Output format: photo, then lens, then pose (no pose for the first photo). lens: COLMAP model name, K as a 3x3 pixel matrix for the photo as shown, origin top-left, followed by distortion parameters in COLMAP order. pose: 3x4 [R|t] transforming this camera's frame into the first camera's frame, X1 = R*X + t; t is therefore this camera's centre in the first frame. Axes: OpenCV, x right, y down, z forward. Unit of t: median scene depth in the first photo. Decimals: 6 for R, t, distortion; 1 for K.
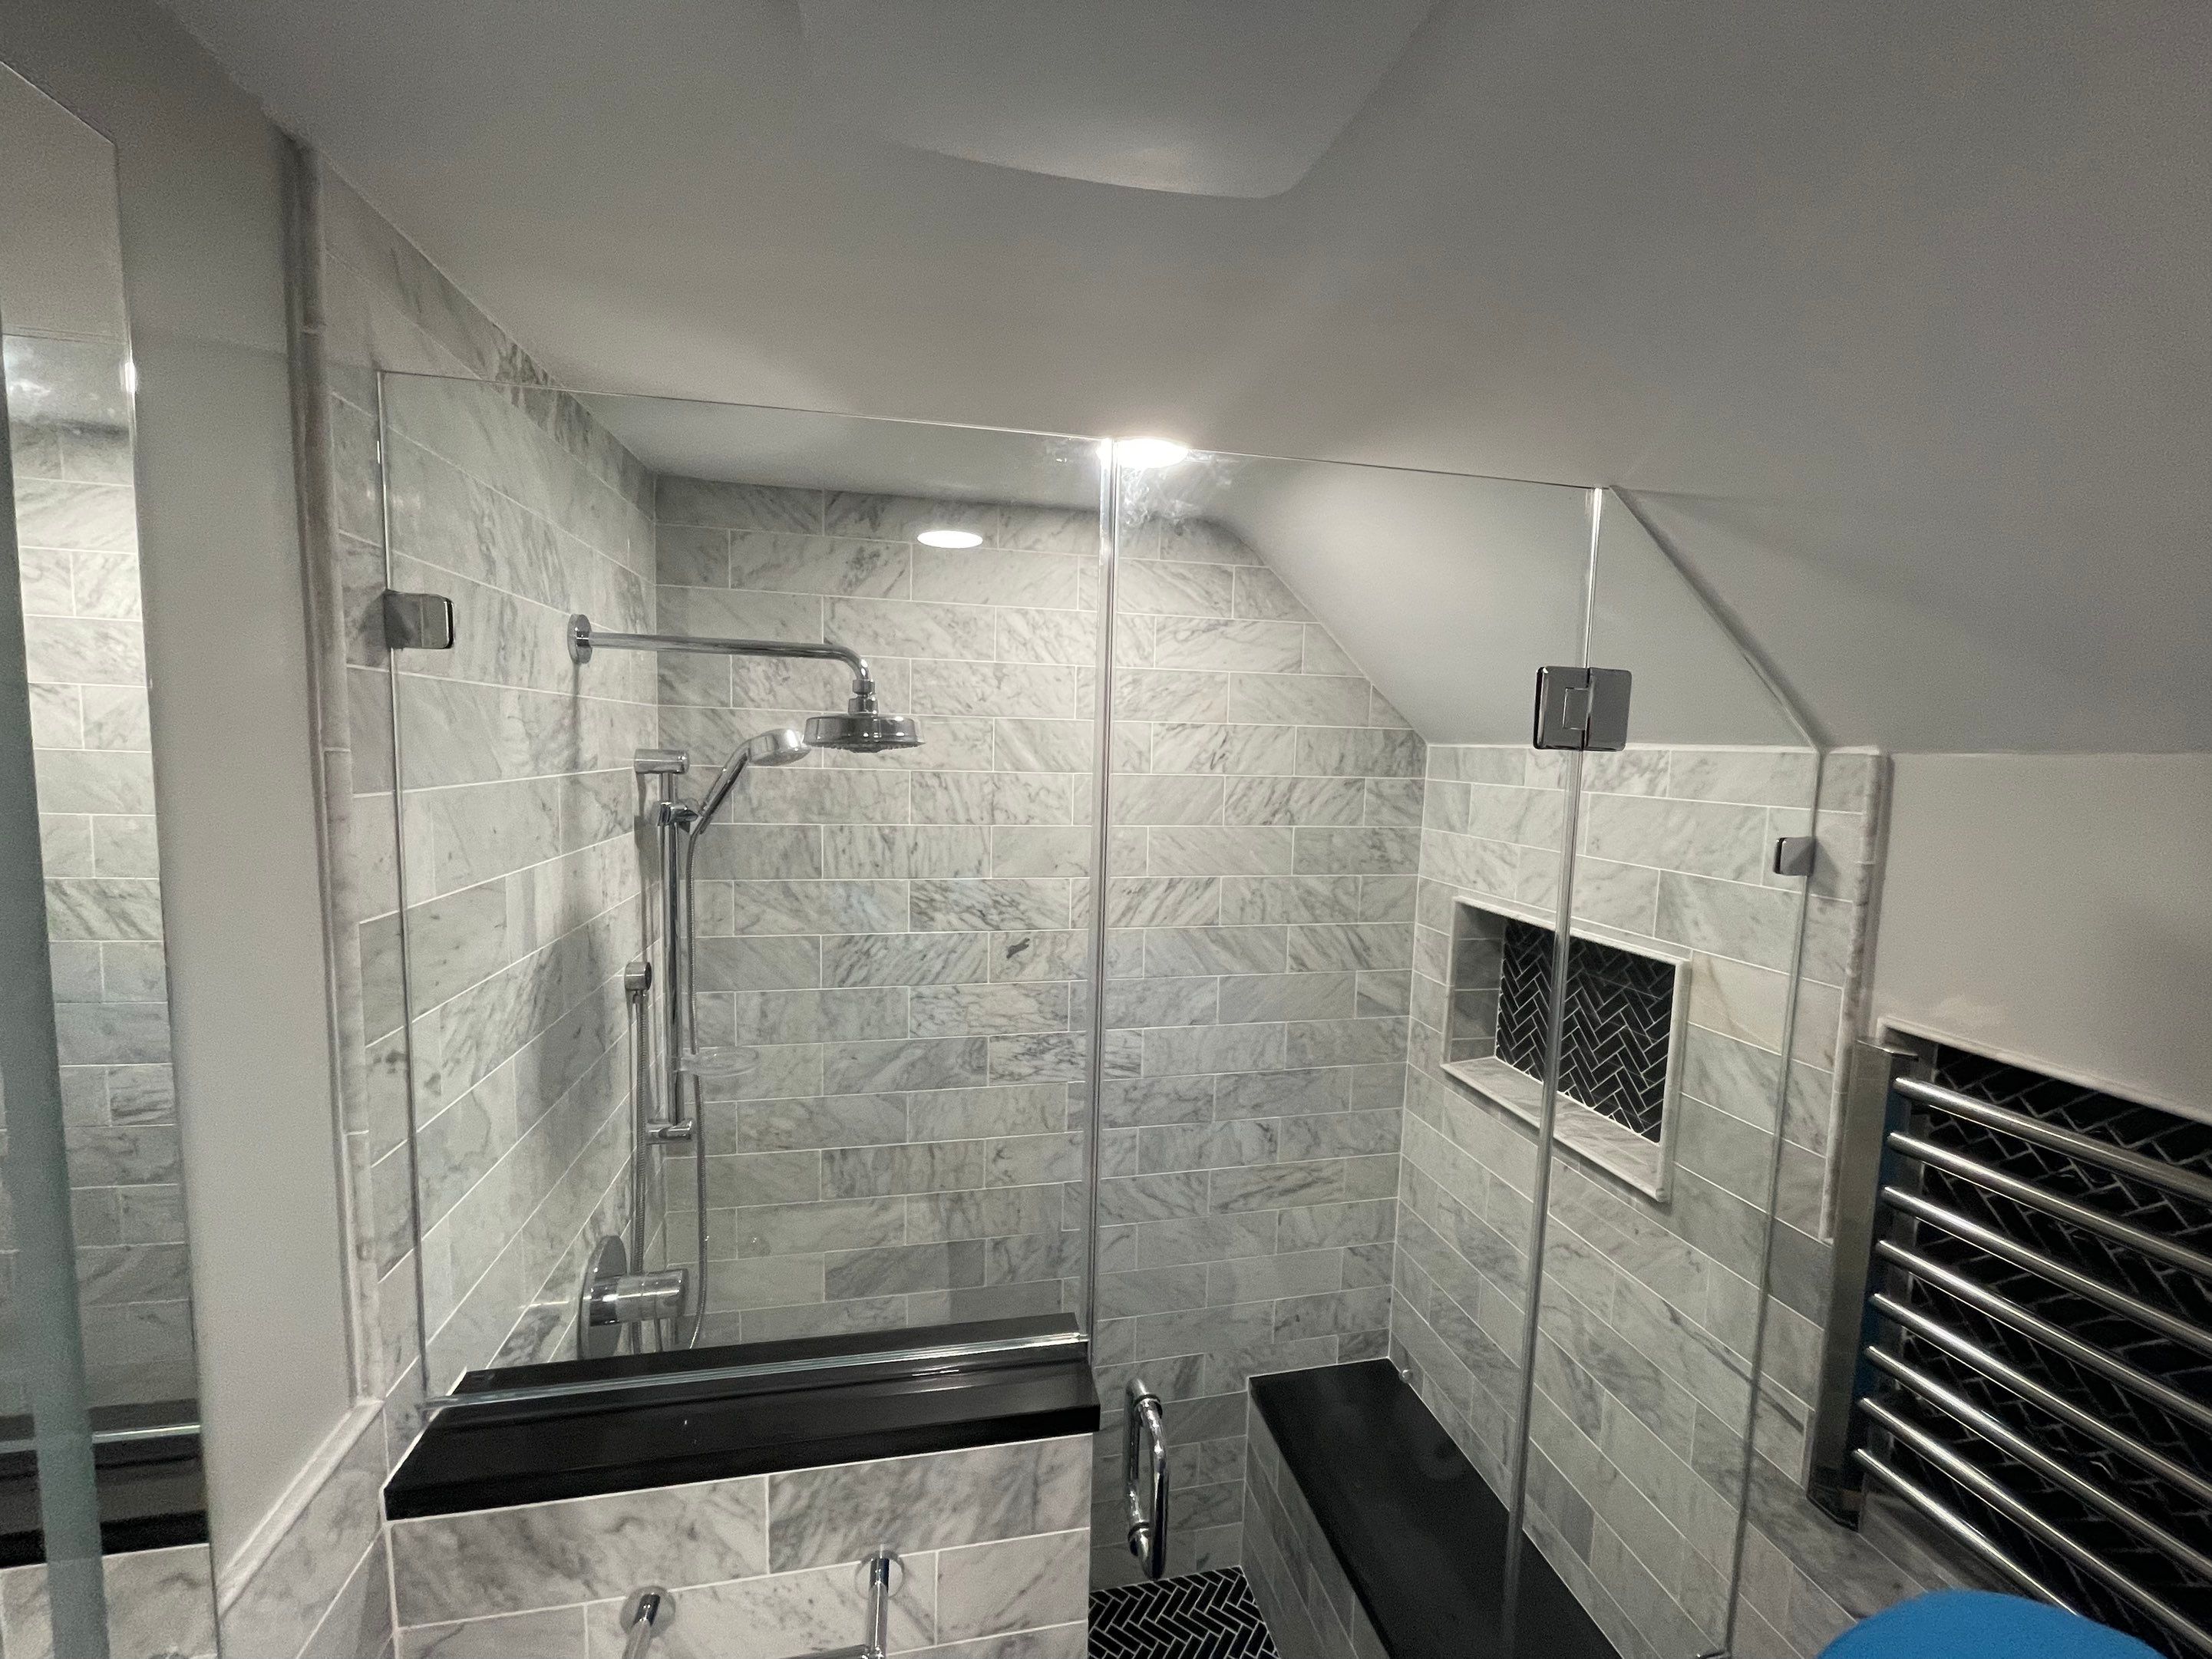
lens RADIAL K [[901.7, 0, 1104.2], [0, 901.7, 830.0], [0, 0, 1]] dist [-0.000250, -0.000353]
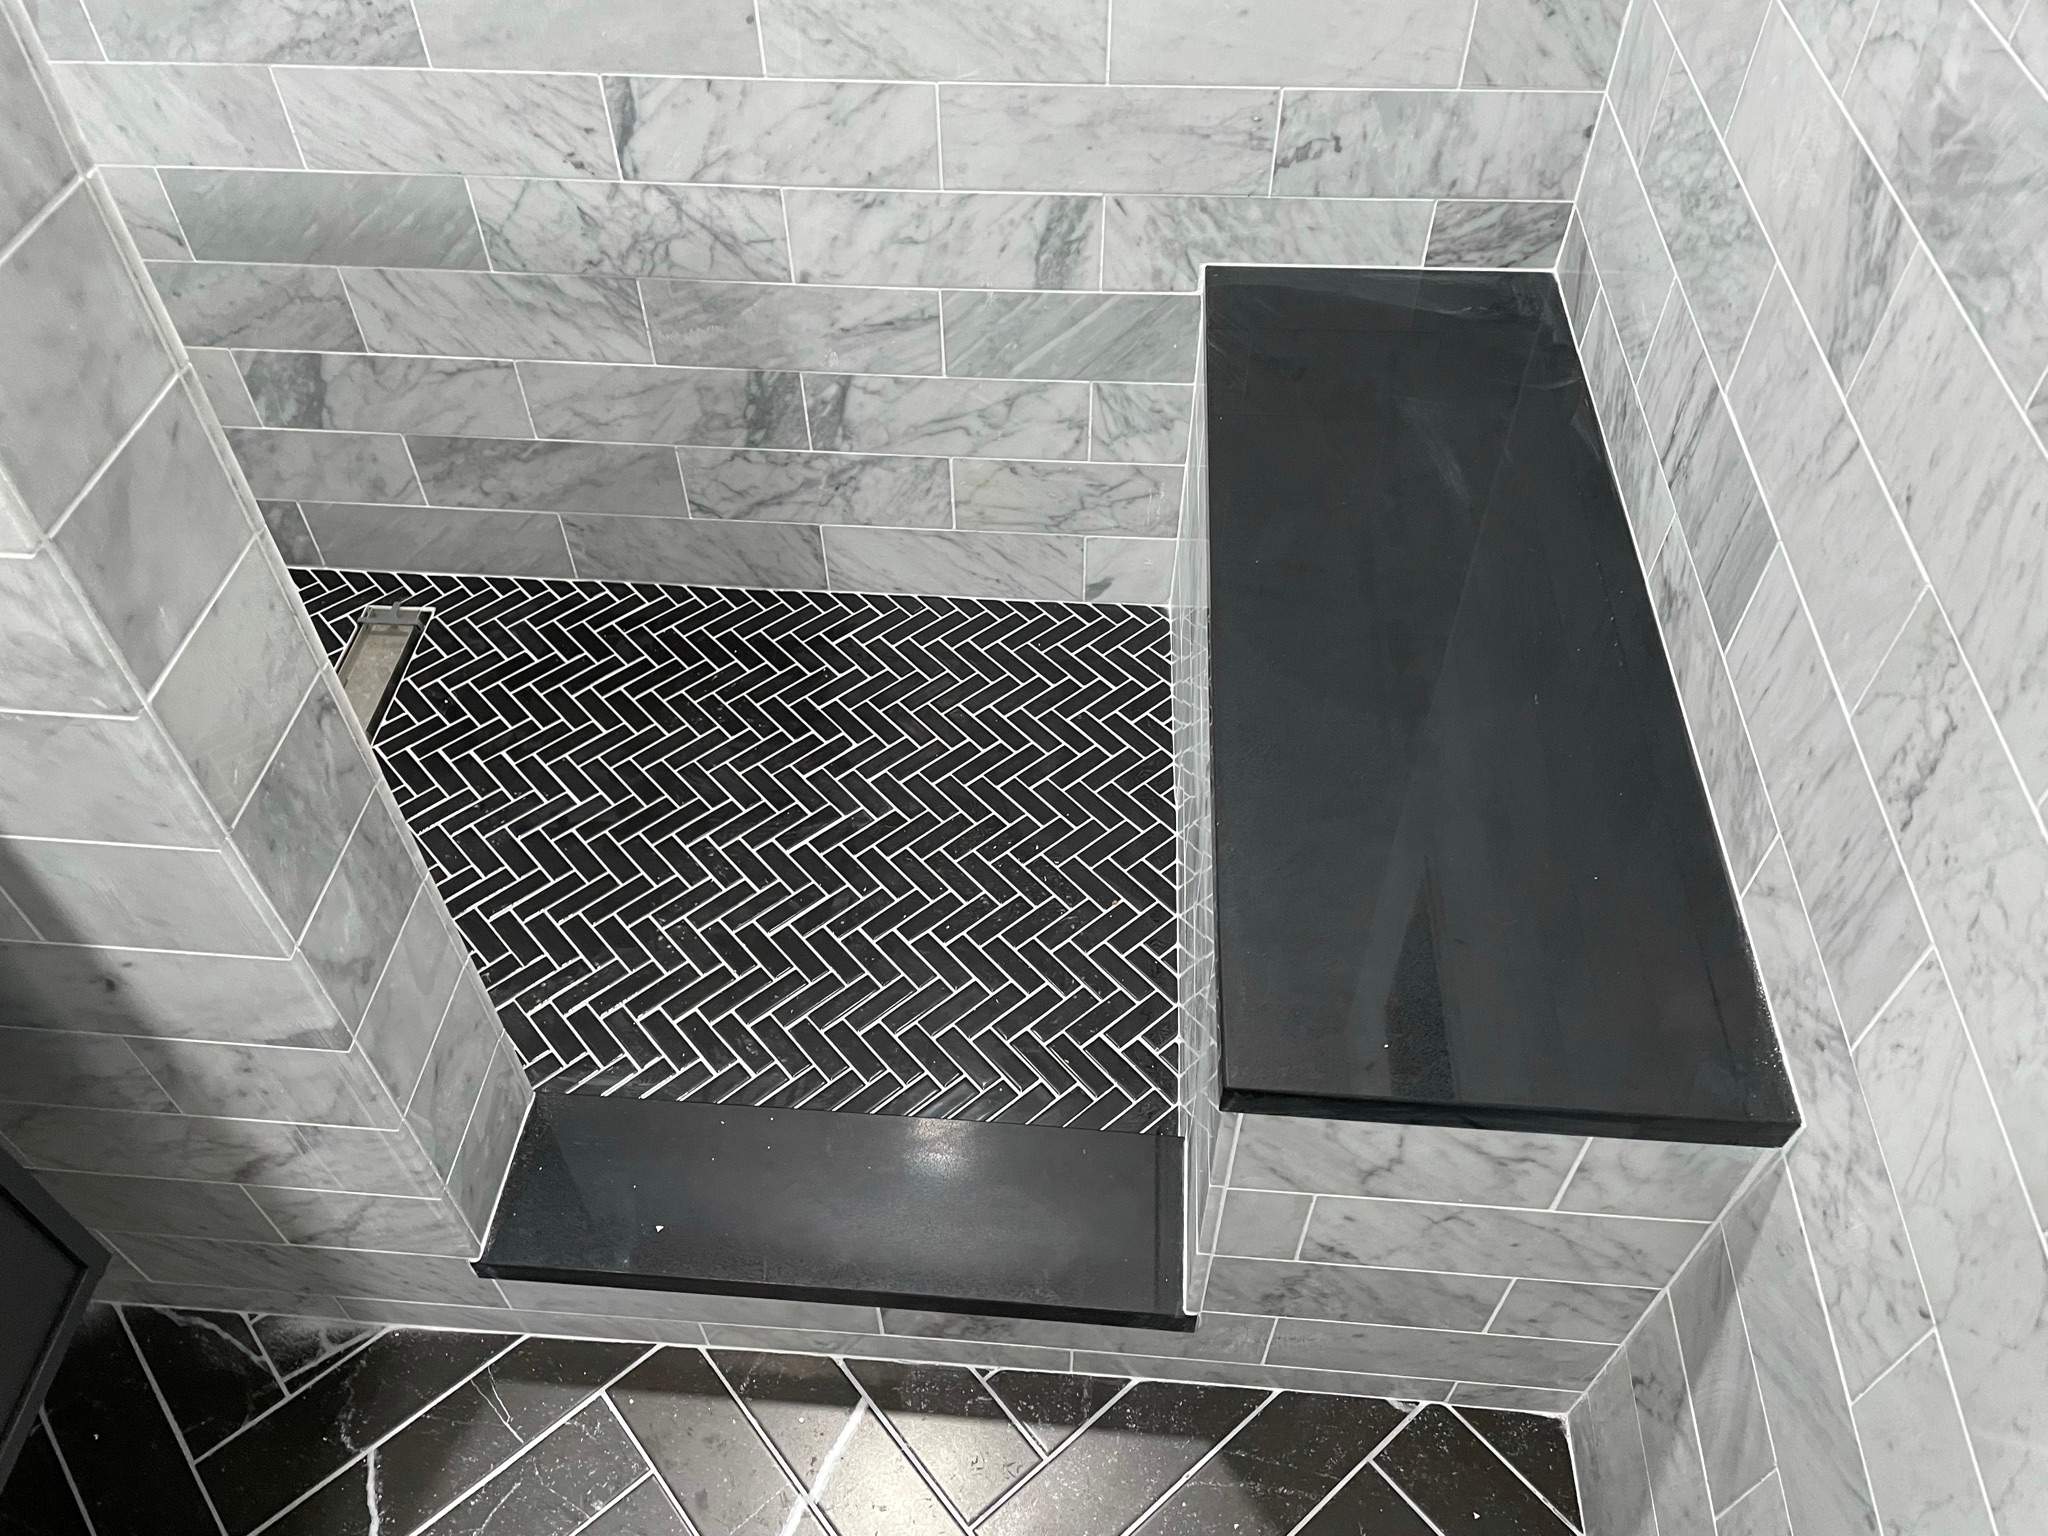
lens RADIAL K [[1547.2, 0, 1003.7], [0, 1547.2, 785.2], [0, 0, 1]] dist [0.086906, -0.111802]
pose [[0.957324, 0.192175, -0.215871, 0.325696], [0.007975, 0.729062, 0.684401, 0.300111], [0.288908, -0.656915, 0.696416, 0.293573]]
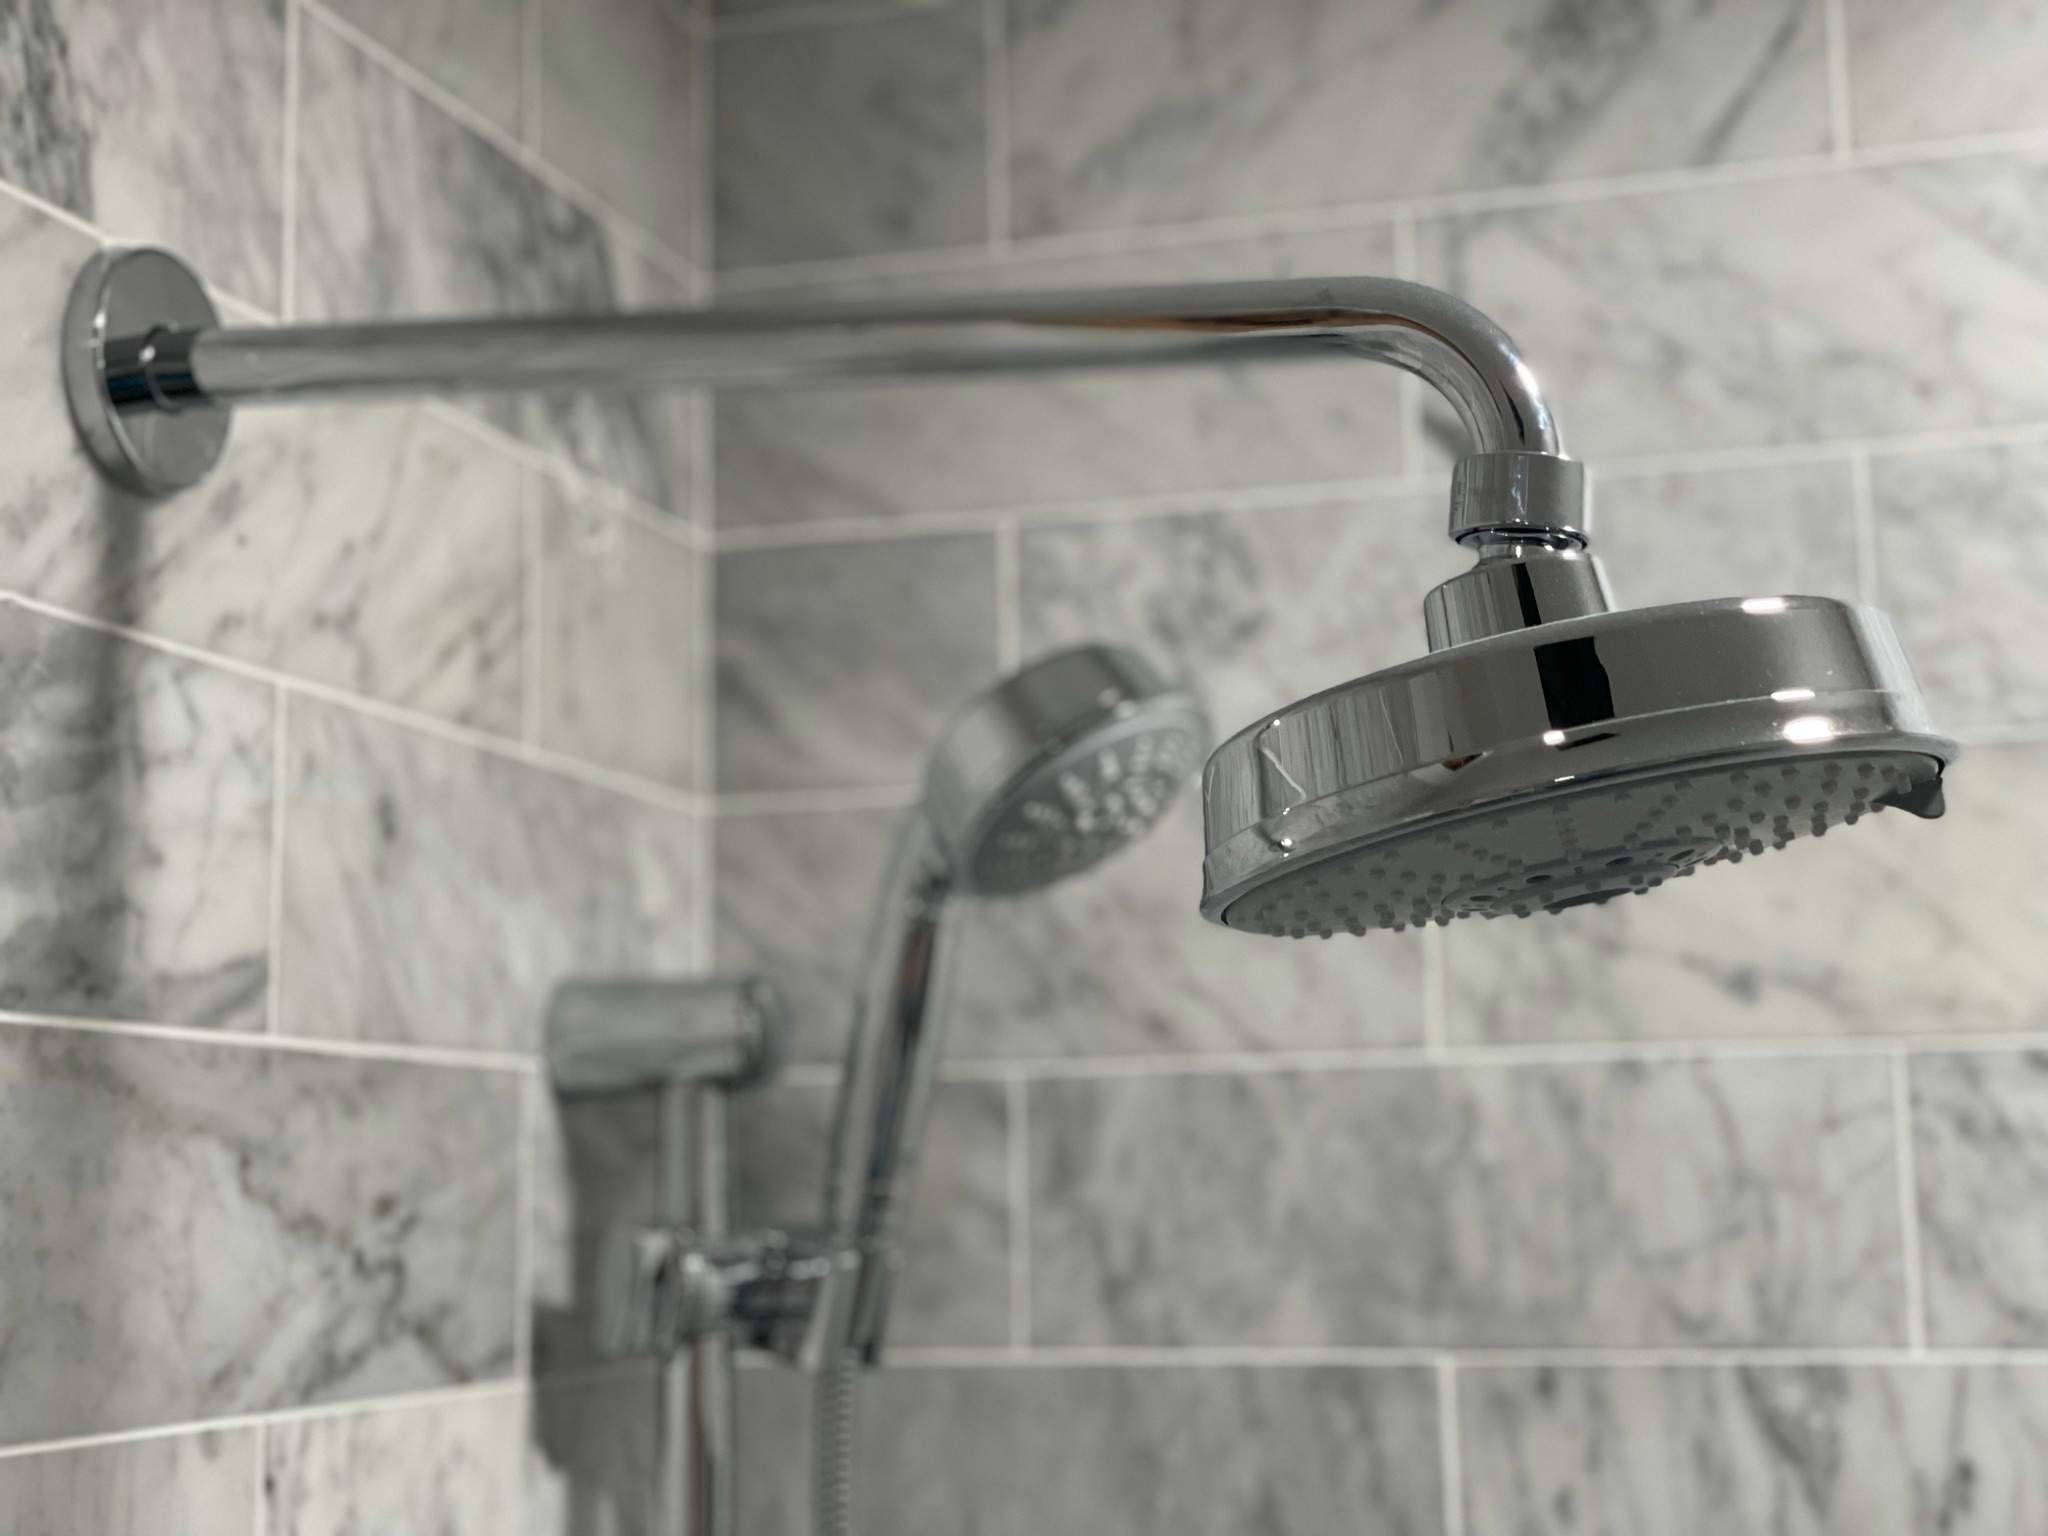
lens RADIAL K [[3078.6, 0, 1037.6], [0, 3078.6, 721.0], [0, 0, 1]] dist [0.081155, 0.000000]
pose [[0.875381, -0.118982, -0.468563, -0.066974], [-0.003960, 0.967442, -0.253060, 0.028366], [0.483417, 0.223380, 0.846410, 0.372701]]
